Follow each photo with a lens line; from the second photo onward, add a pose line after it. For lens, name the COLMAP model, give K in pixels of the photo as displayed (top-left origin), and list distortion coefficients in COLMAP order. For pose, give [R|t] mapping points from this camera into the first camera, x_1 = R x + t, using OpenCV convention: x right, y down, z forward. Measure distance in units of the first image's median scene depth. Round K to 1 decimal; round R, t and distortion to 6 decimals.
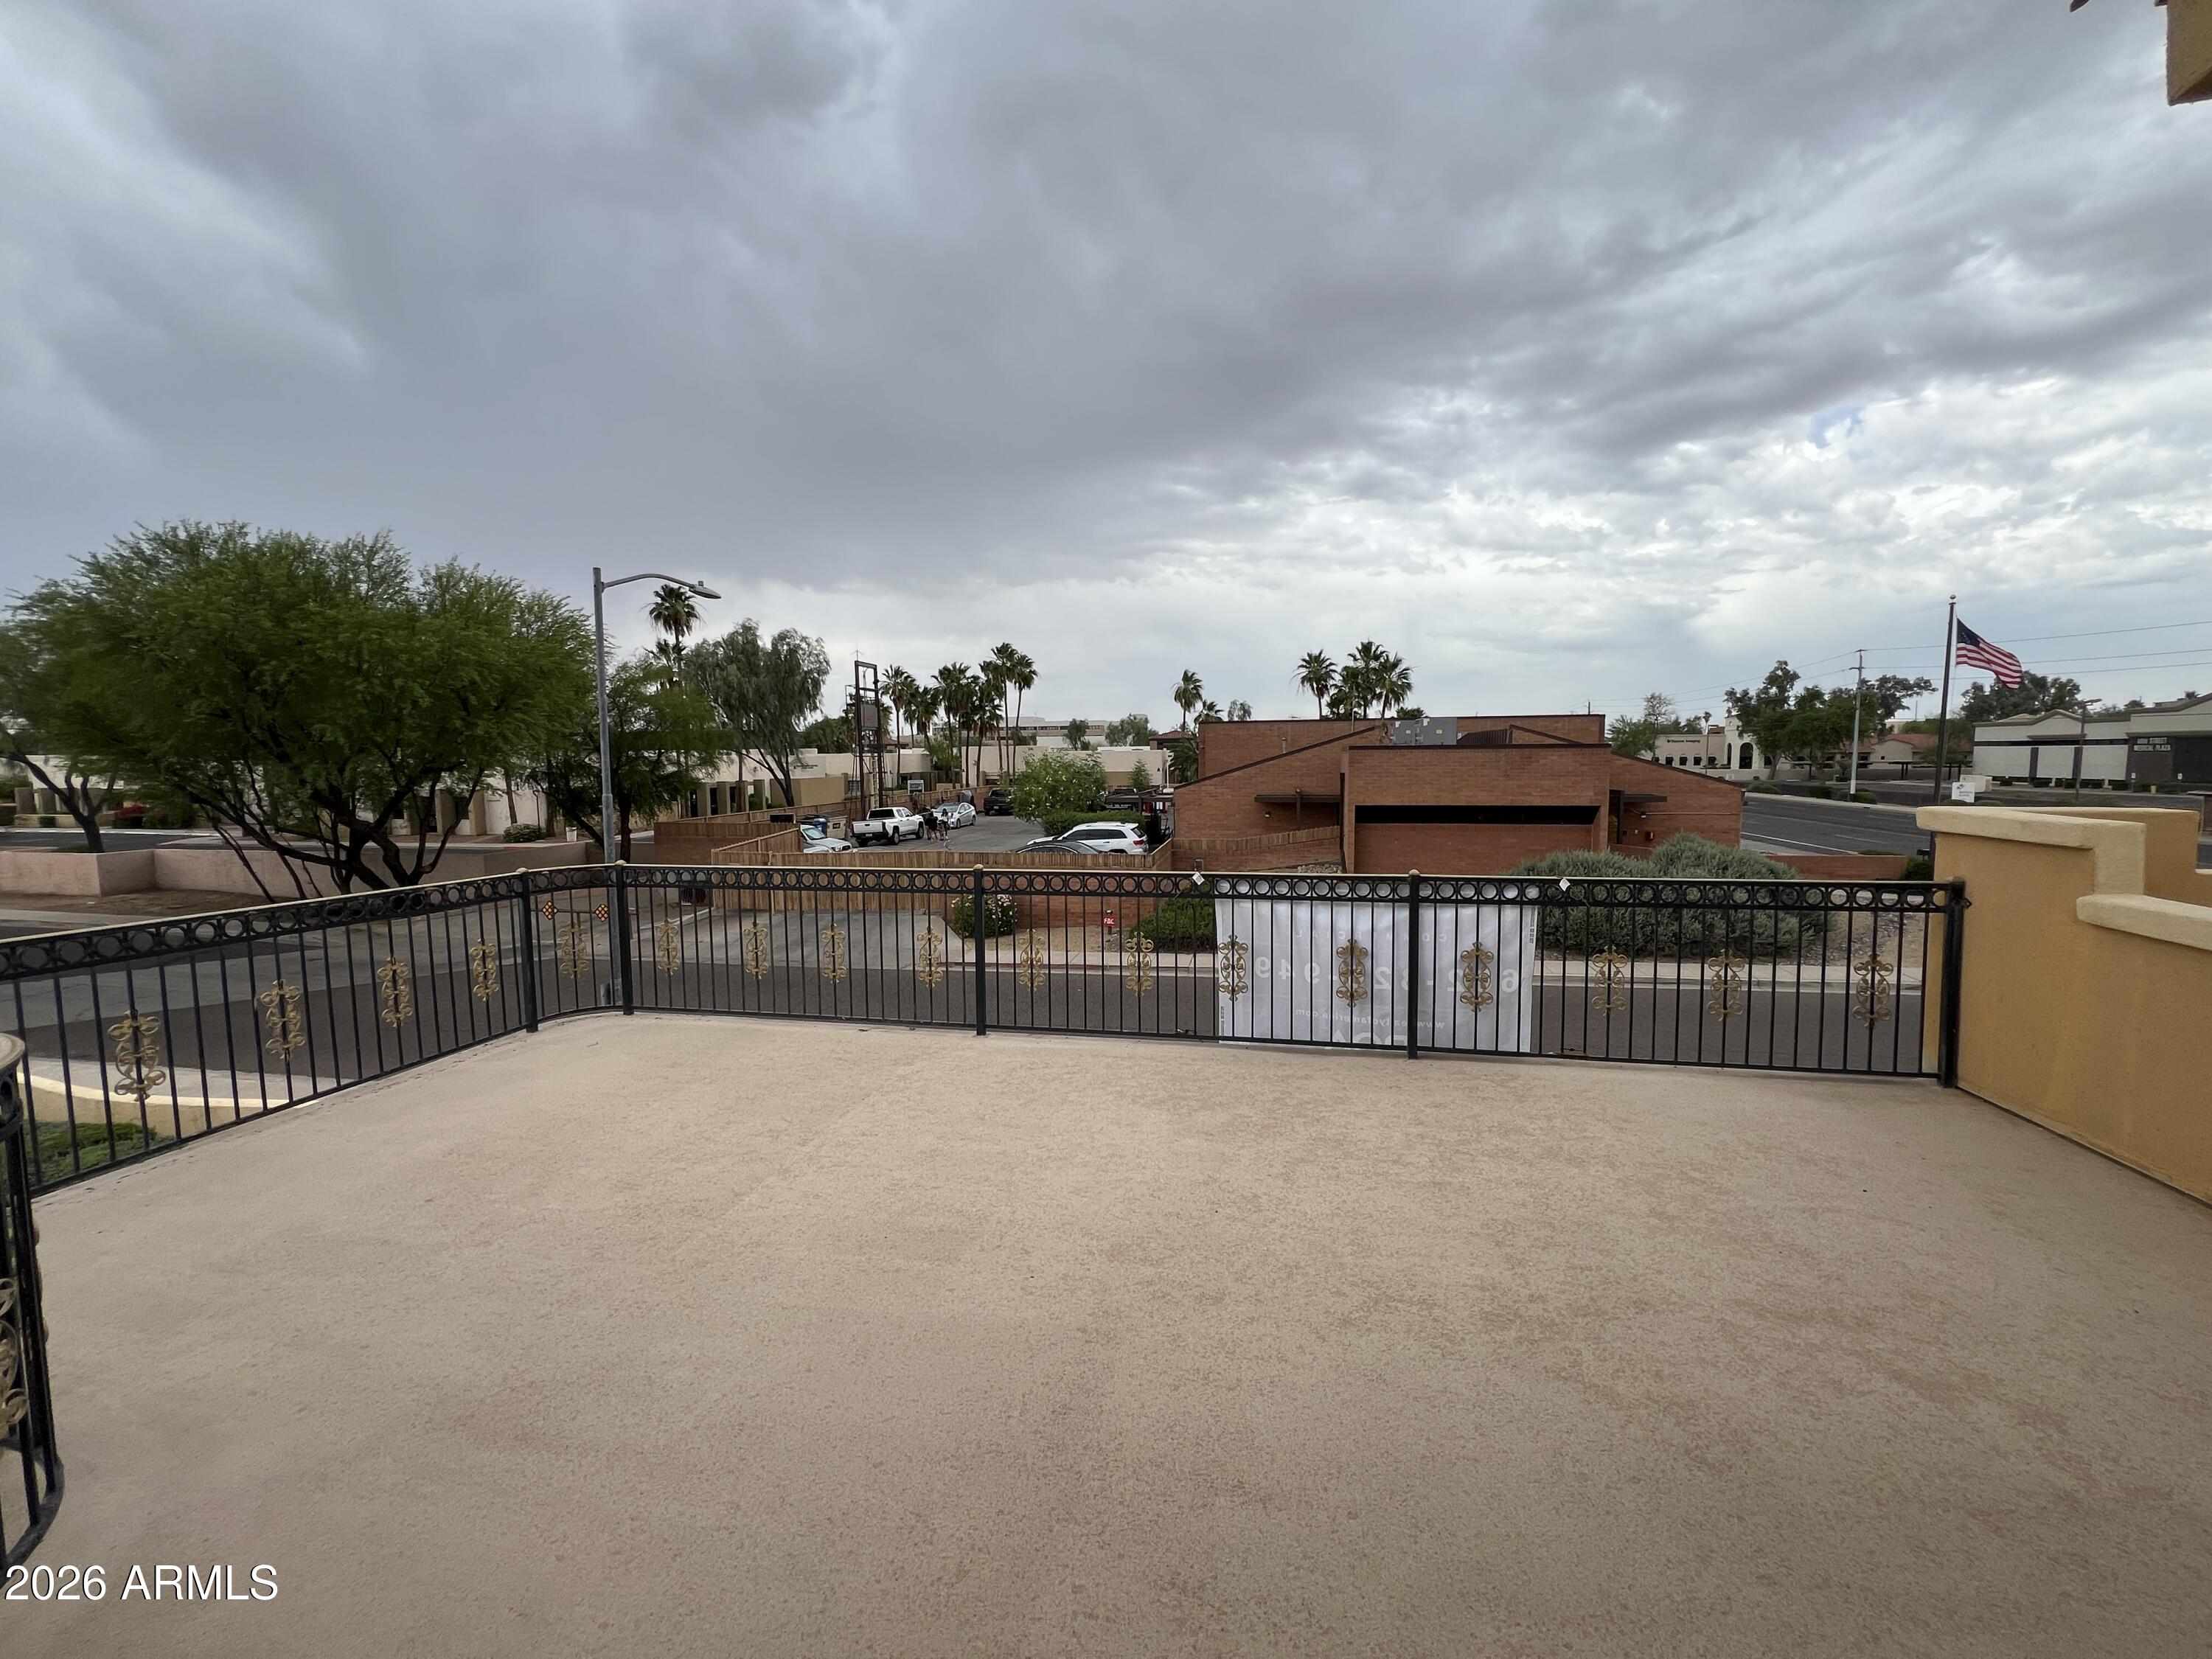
lens RADIAL K [[891.0, 0, 1106.4], [0, 891.0, 830.7], [0, 0, 1]] dist [0.001734, -0.000030]
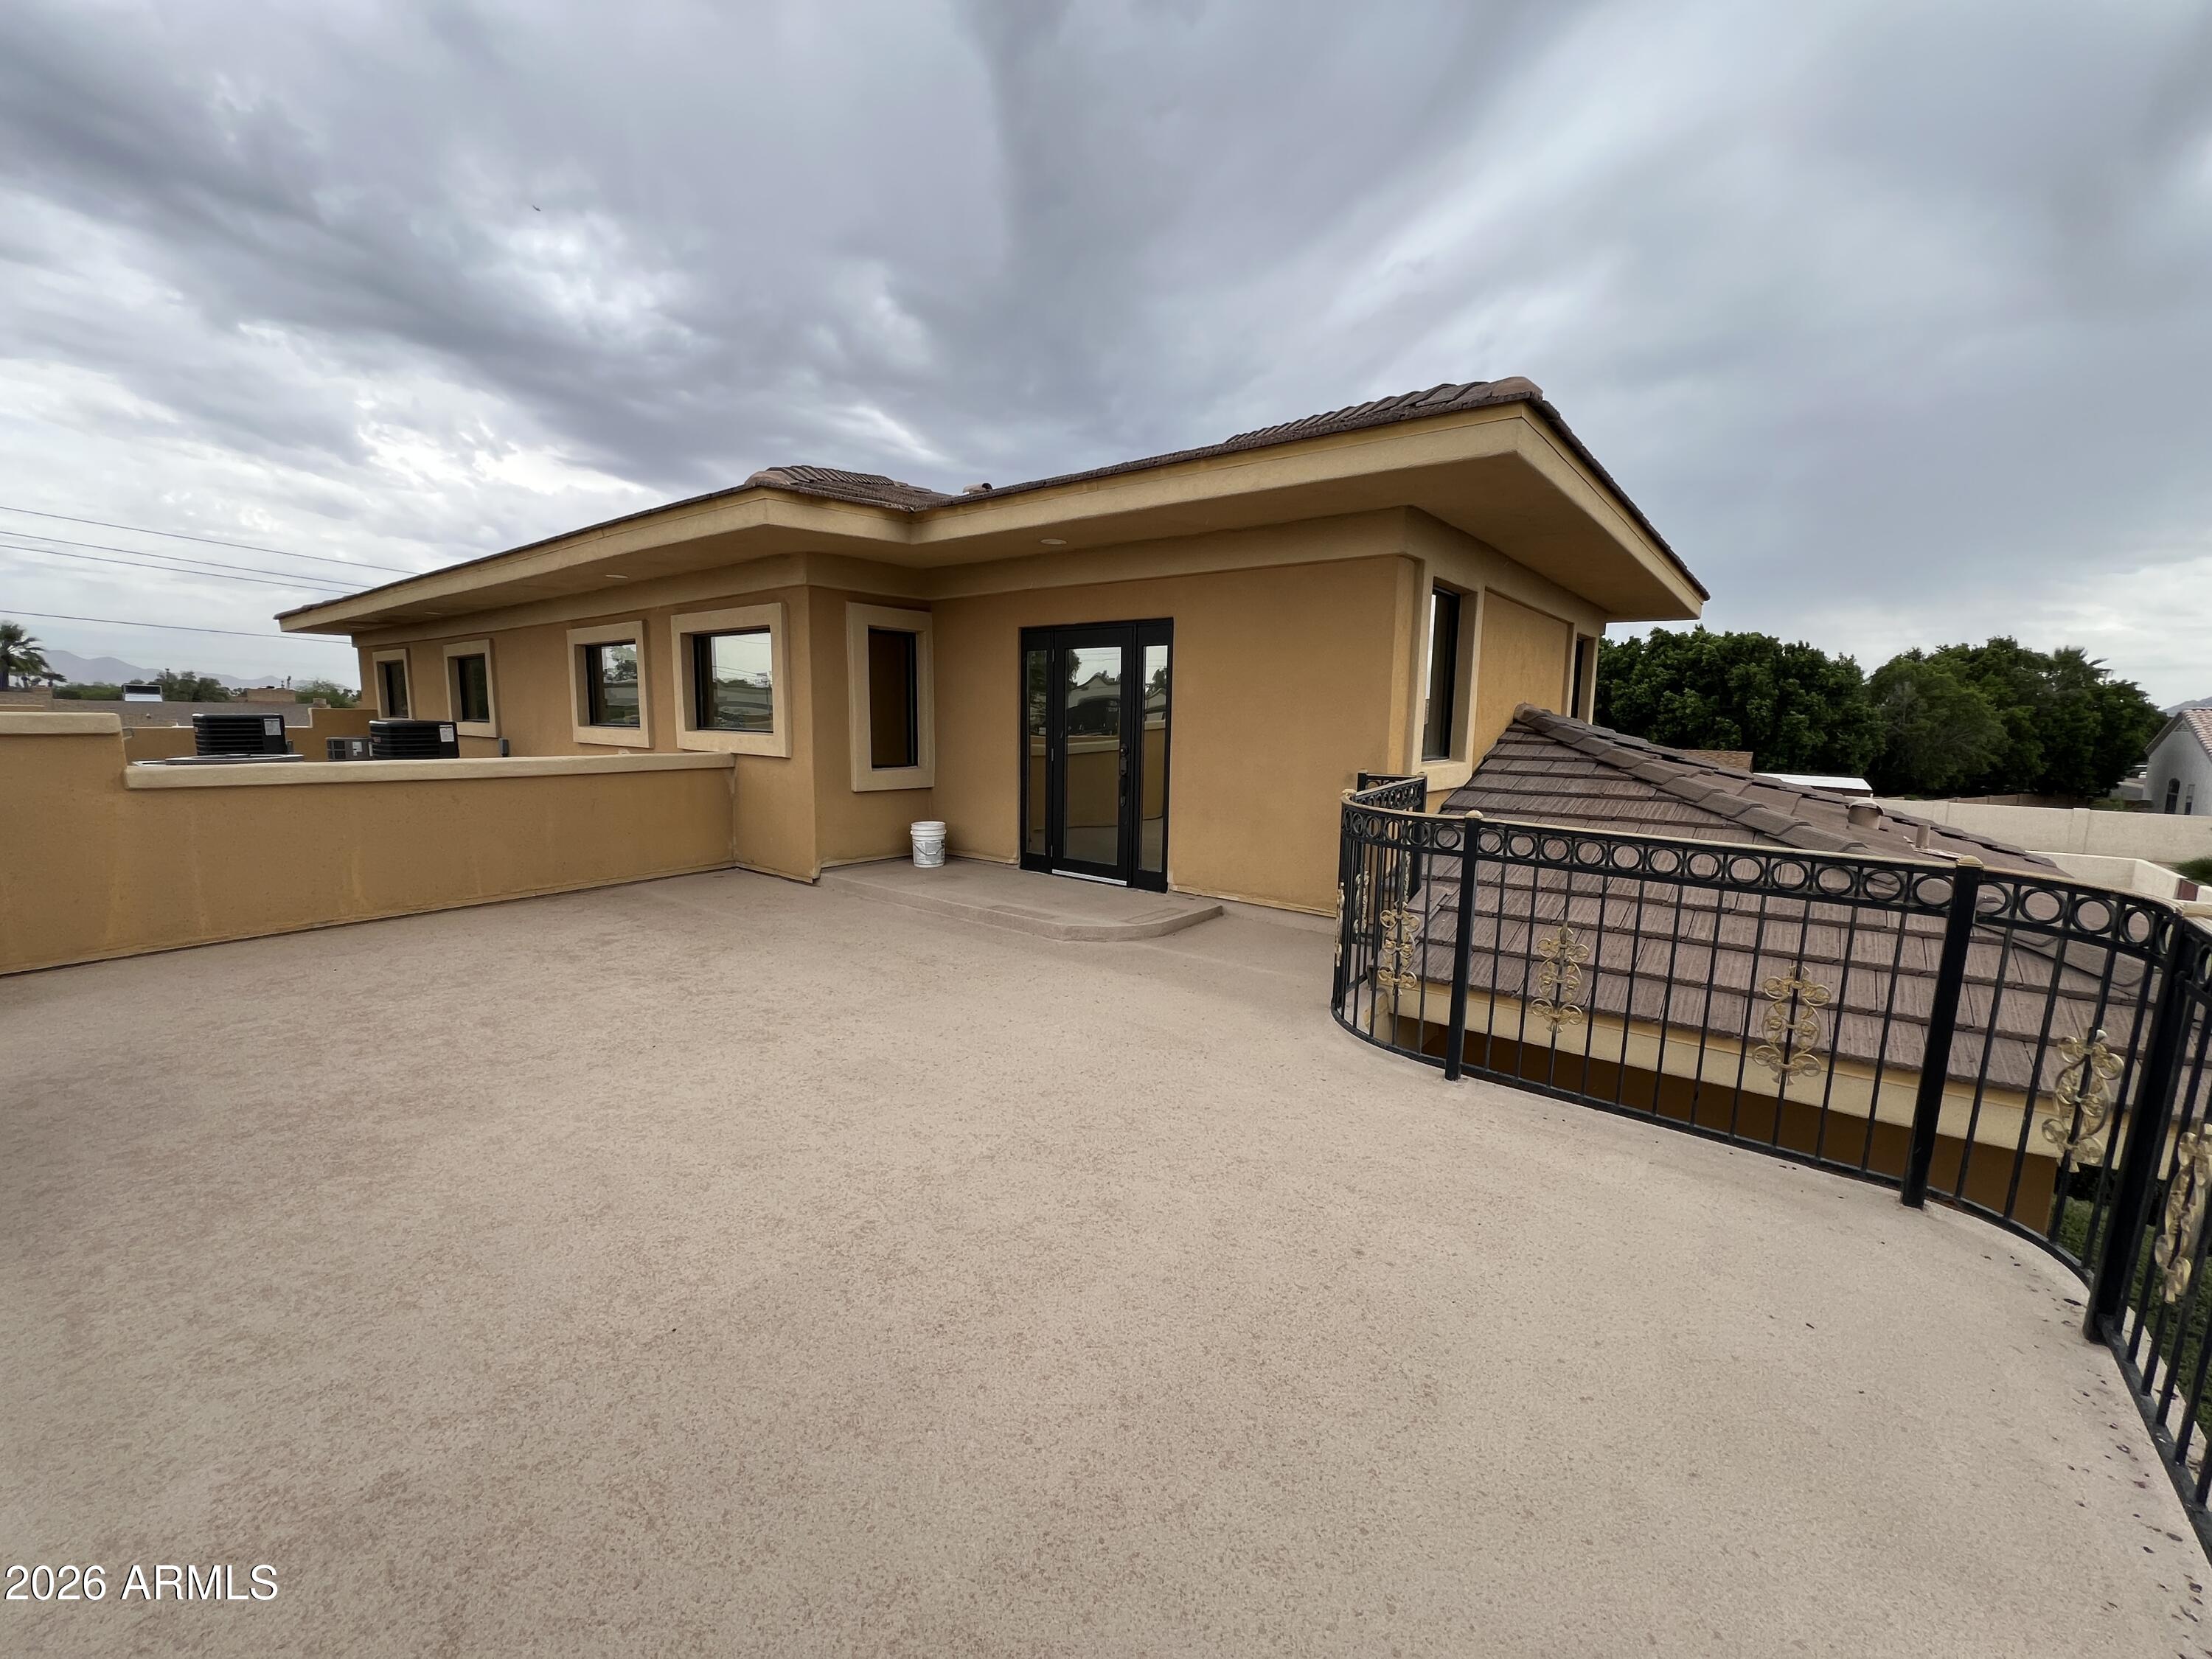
lens RADIAL K [[891.0, 0, 1103.1], [0, 891.0, 843.9], [0, 0, 1]] dist [0.001734, -0.000030]
pose [[-0.892995, -0.065609, 0.445259, -0.827148], [0.031429, 0.977812, 0.207114, -0.050115], [-0.448968, 0.198946, -0.871119, 1.557562]]
